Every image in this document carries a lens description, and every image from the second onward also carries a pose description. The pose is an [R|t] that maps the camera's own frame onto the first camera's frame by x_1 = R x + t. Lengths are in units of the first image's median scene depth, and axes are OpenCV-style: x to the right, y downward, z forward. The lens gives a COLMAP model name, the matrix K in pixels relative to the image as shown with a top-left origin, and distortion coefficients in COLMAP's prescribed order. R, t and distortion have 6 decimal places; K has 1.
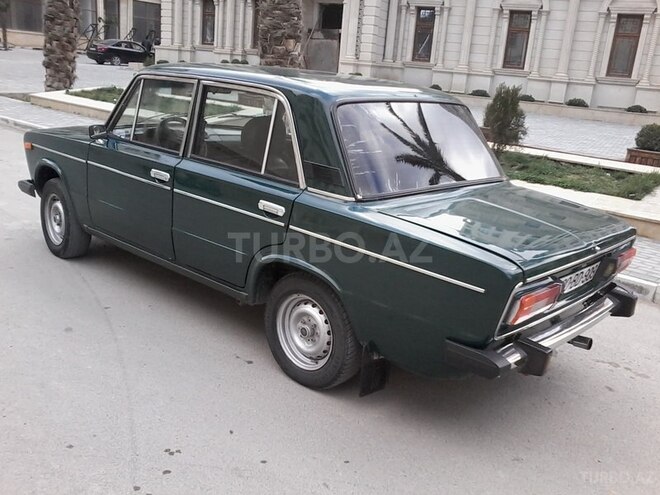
lens RADIAL K [[677.0, 0, 330.0], [0, 677.0, 247.5], [0, 0, 1]] dist [-0.072772, 0.184392]
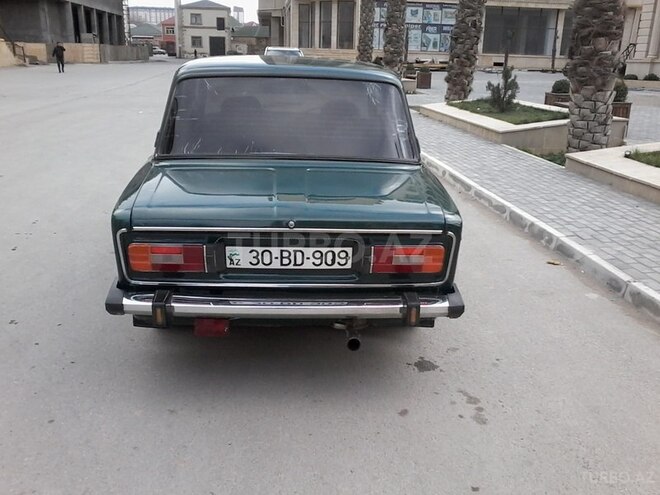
lens RADIAL K [[677.0, 0, 330.0], [0, 677.0, 247.5], [0, 0, 1]] dist [-0.072772, 0.184392]
pose [[0.712539, 0.131123, -0.689272, 0.245123], [-0.154387, 0.987606, 0.028278, -0.000082], [0.684437, 0.086266, 0.723951, 0.087523]]
